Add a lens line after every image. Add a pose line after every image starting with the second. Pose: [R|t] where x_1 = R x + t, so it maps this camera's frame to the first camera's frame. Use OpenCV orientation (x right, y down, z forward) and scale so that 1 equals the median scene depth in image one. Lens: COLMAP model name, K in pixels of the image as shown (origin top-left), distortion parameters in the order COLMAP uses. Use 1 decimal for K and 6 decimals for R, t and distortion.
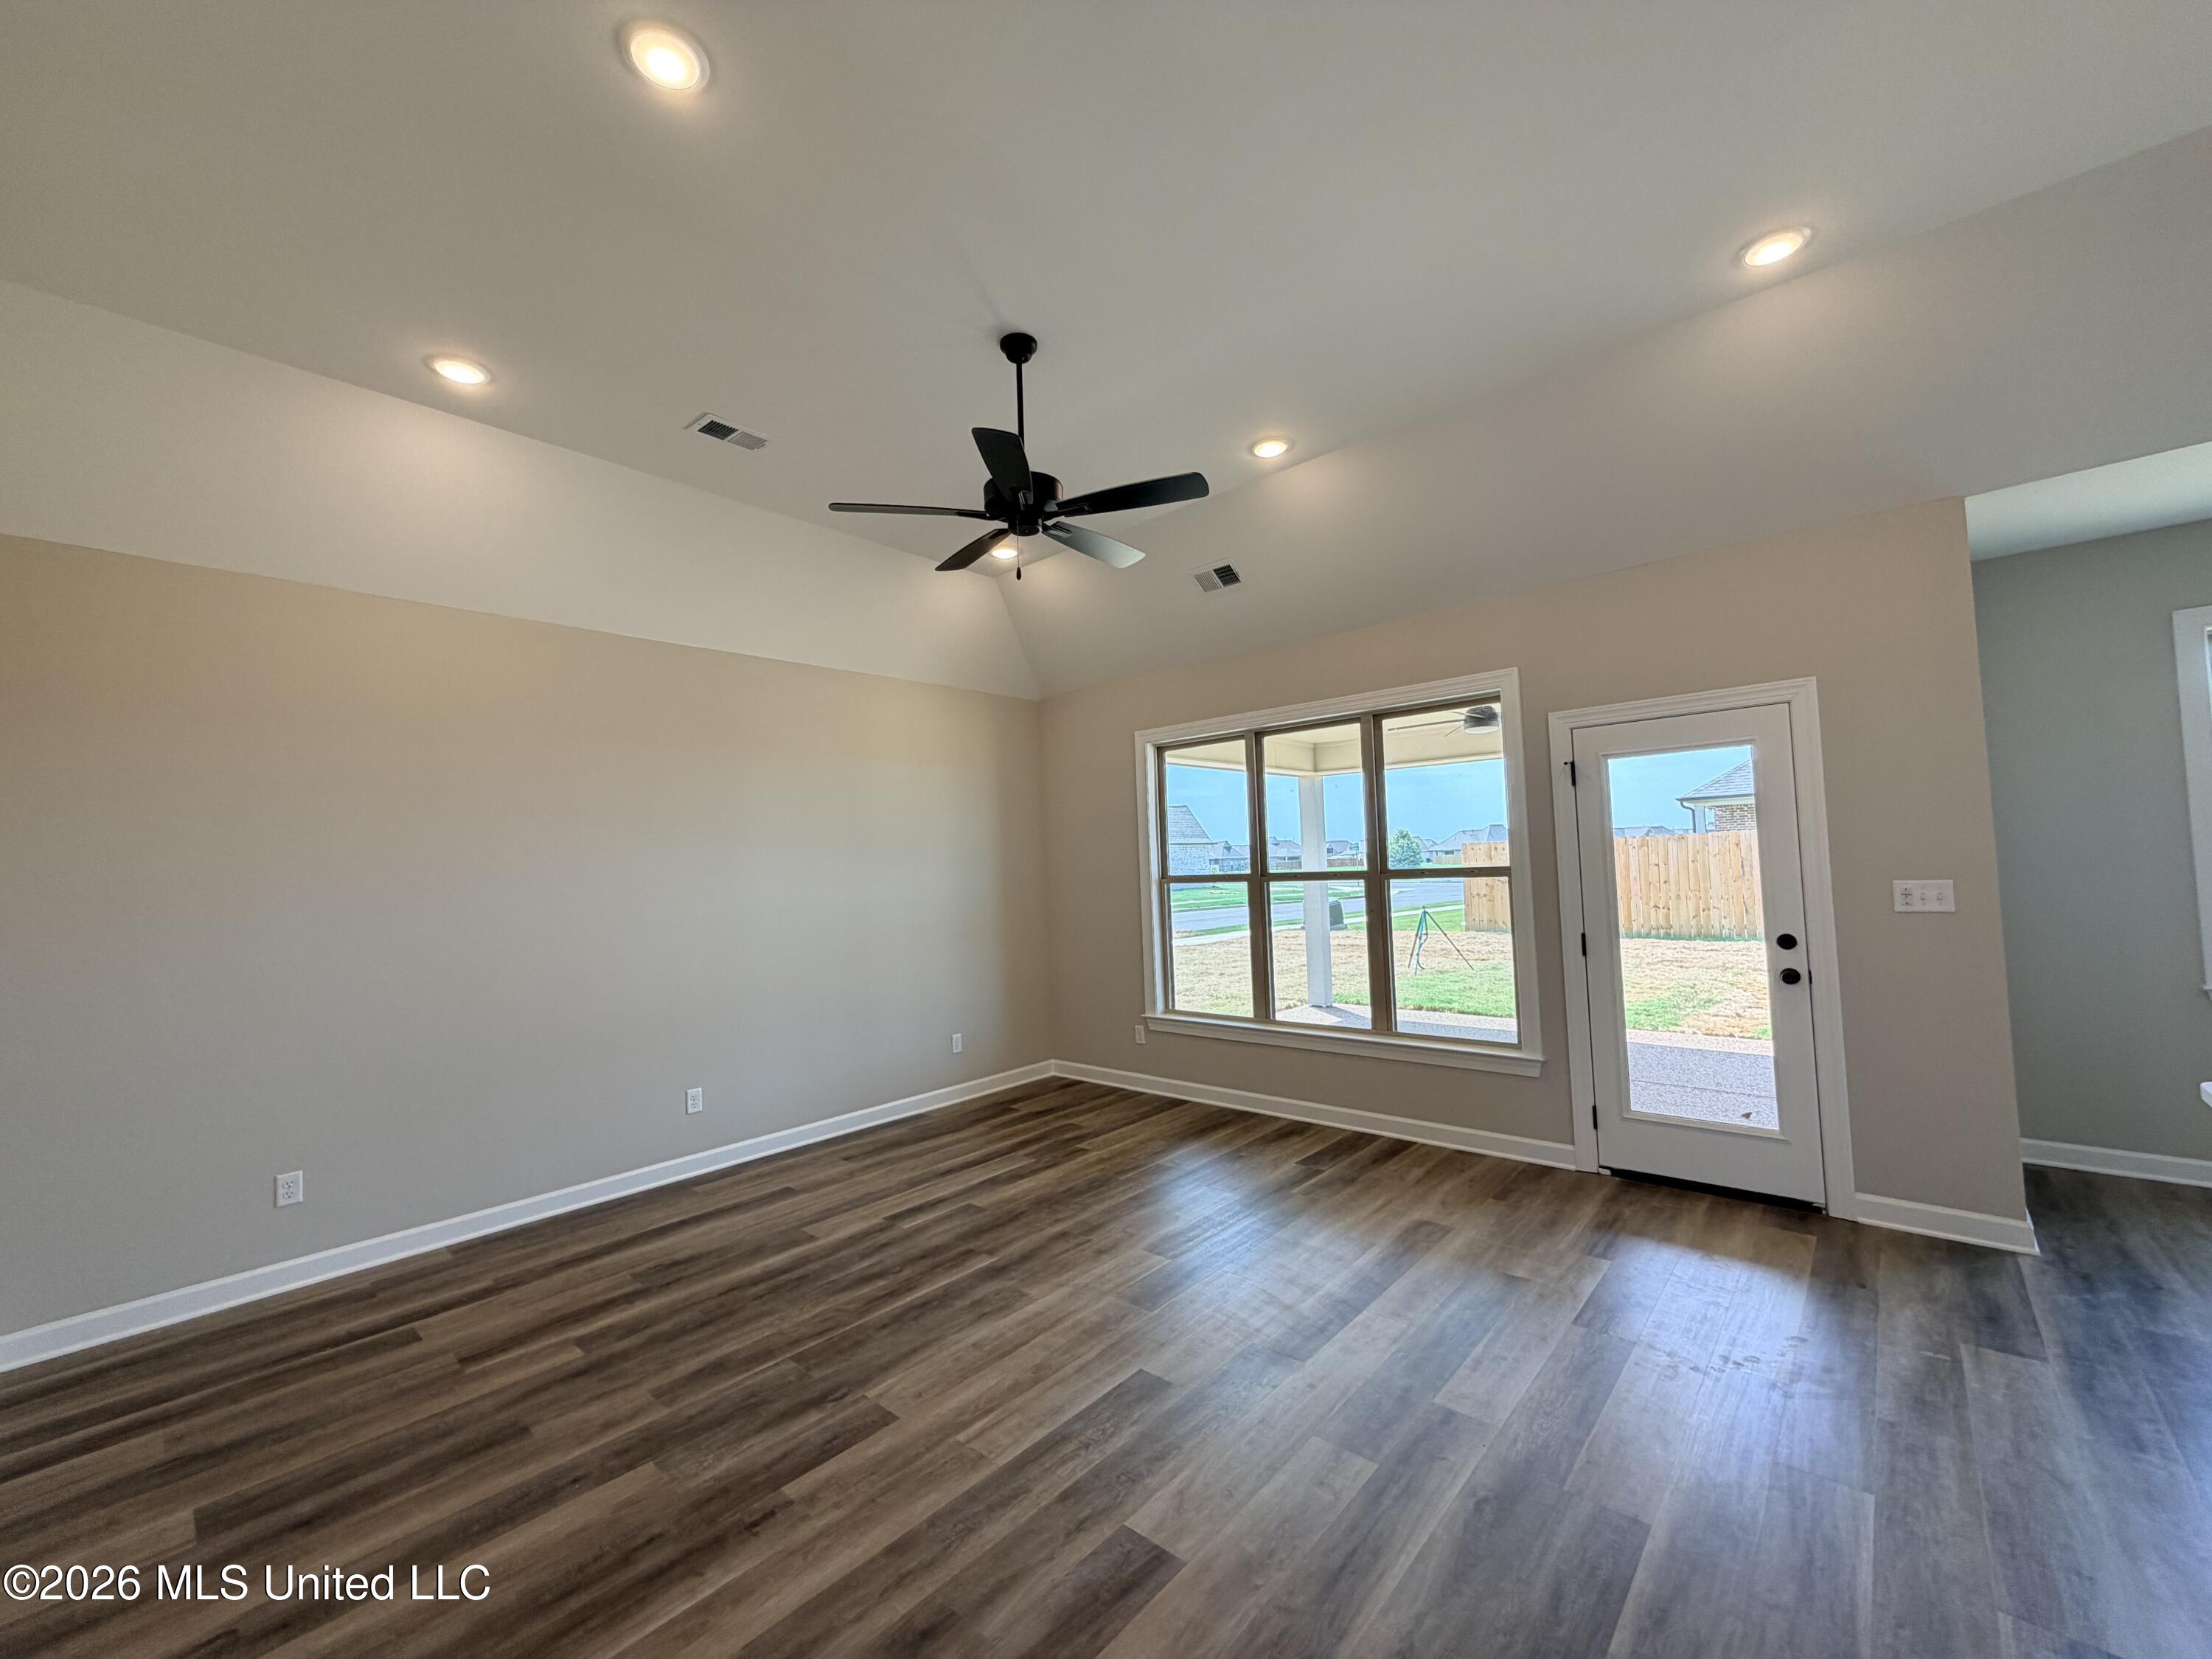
lens RADIAL K [[881.0, 0, 1106.0], [0, 881.0, 829.5], [0, 0, 1]] dist [-0.001000, -0.000470]
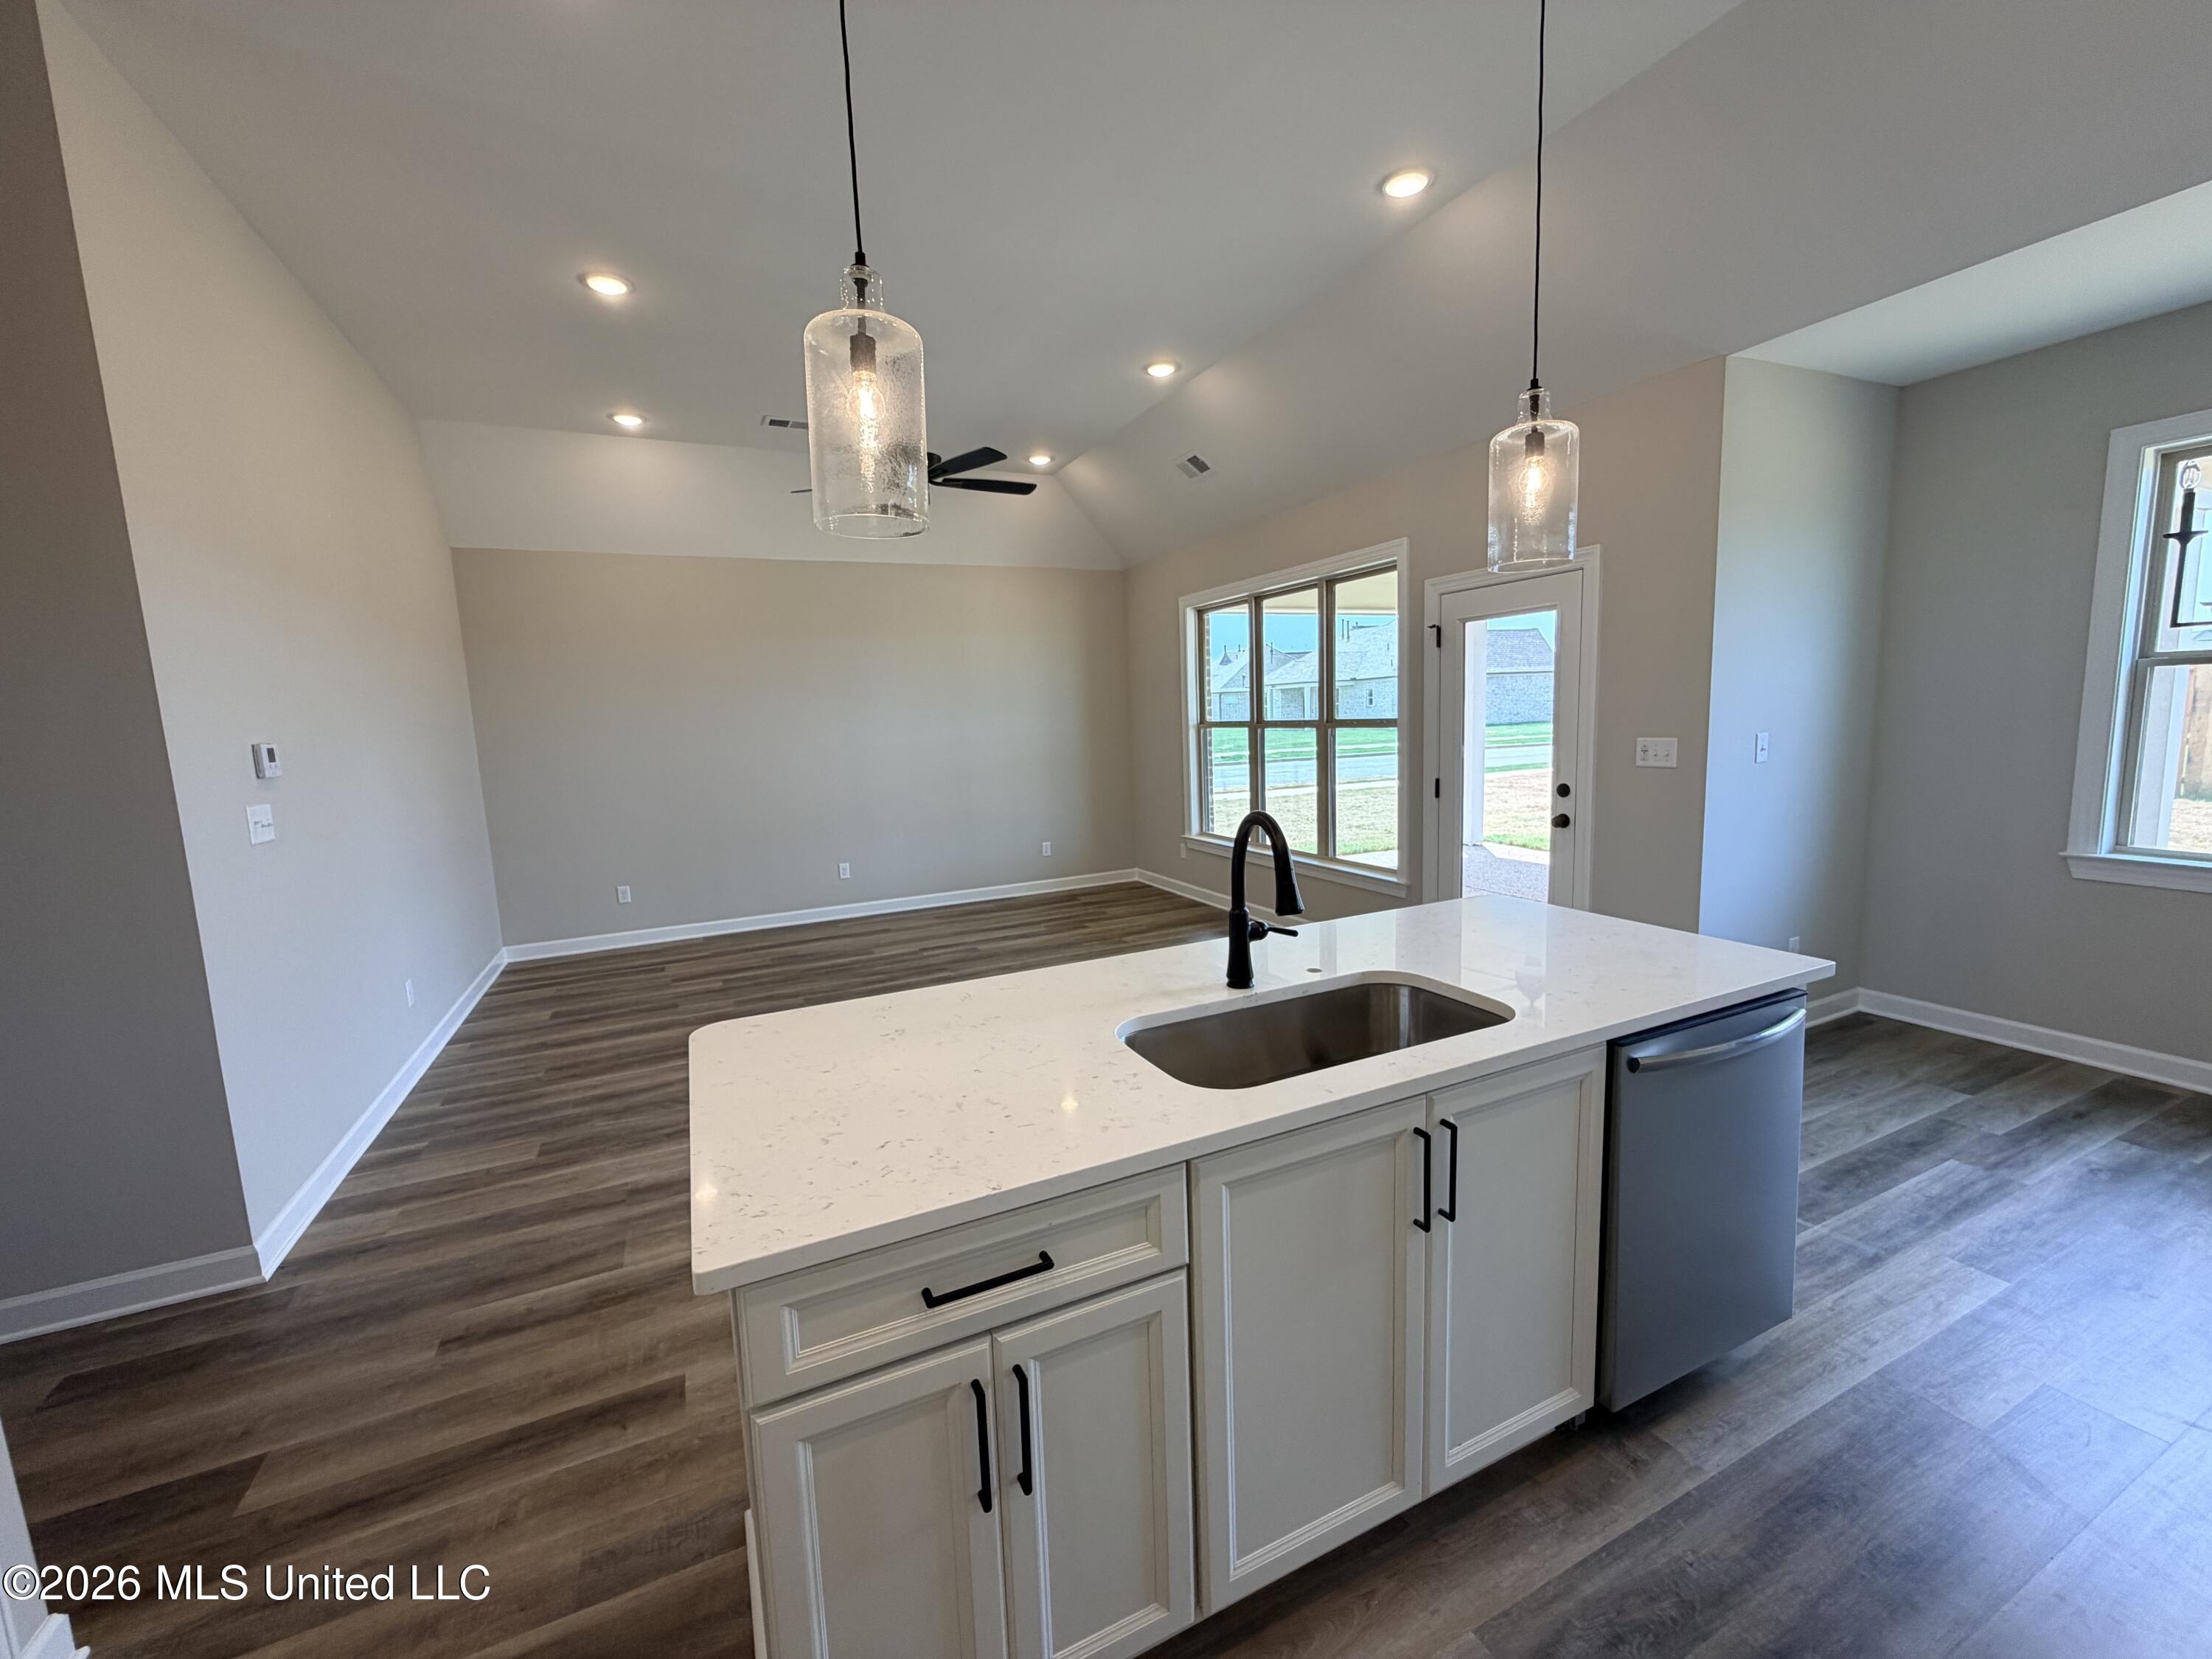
lens RADIAL K [[895.9, 0, 1106.0], [0, 895.9, 829.5], [0, 0, 1]] dist [-0.001892, -0.000080]
pose [[0.922406, 0.051141, -0.382820, 0.691046], [0.021396, 0.982906, 0.182862, -0.046204], [0.385627, -0.176864, 0.905544, -0.276691]]
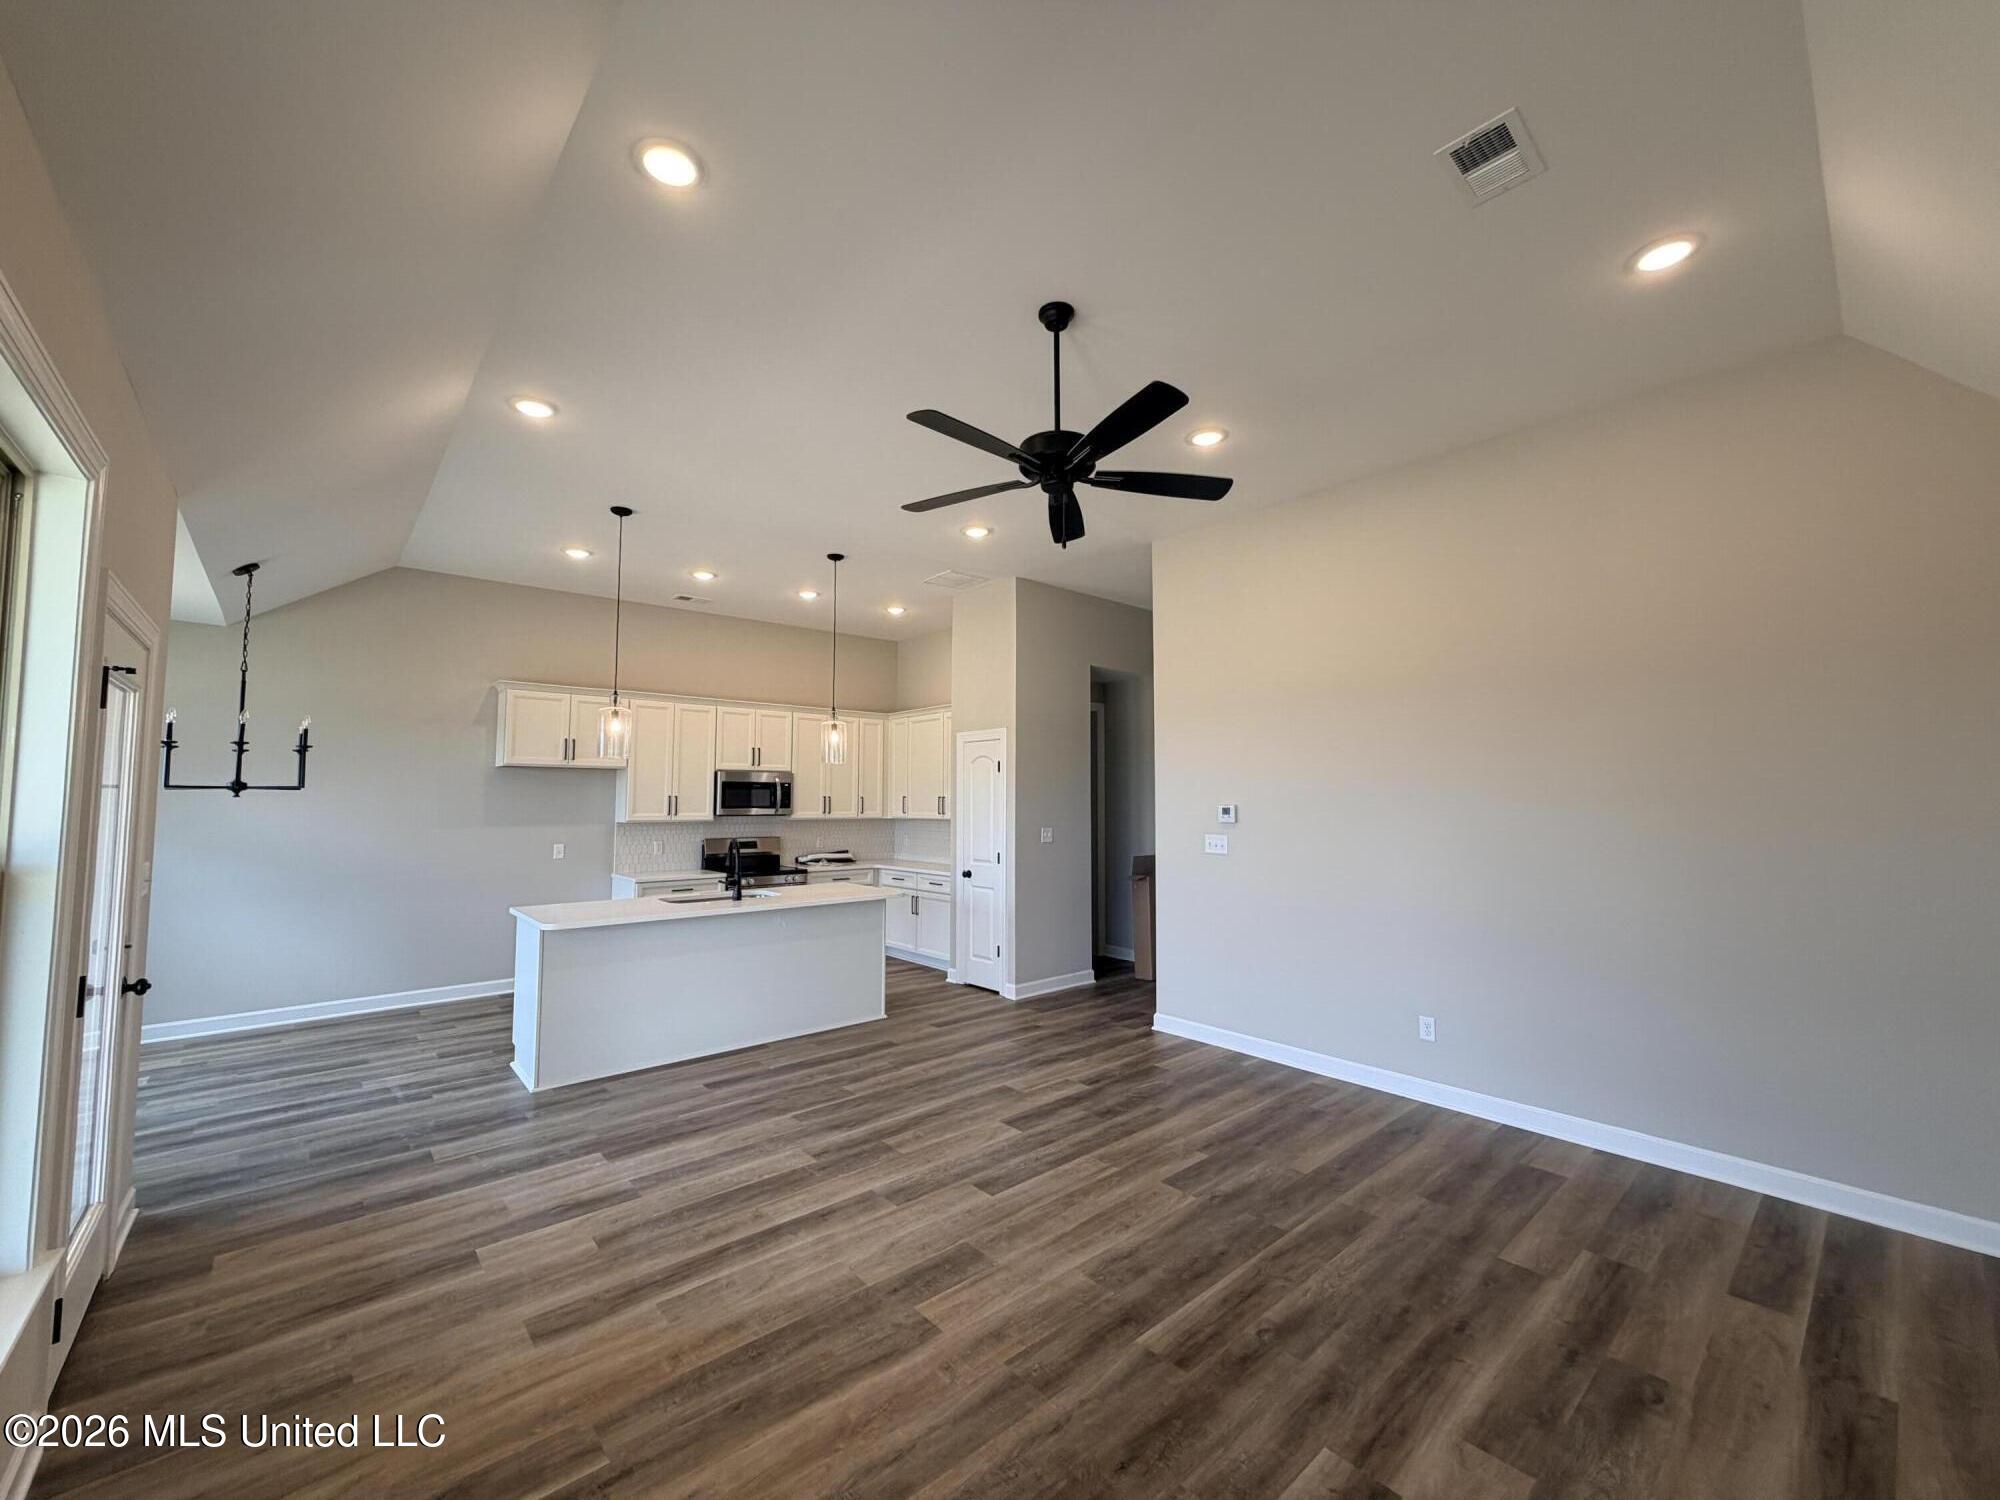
lens RADIAL K [[796.6, 0, 1000.0], [0, 796.6, 750.0], [0, 0, 1]] dist [-0.001000, -0.000470]
pose [[-0.991981, 0.045406, 0.117946, -0.106403], [0.032006, 0.993066, -0.113121, 0.060169], [-0.122265, -0.108439, -0.986556, 1.662509]]
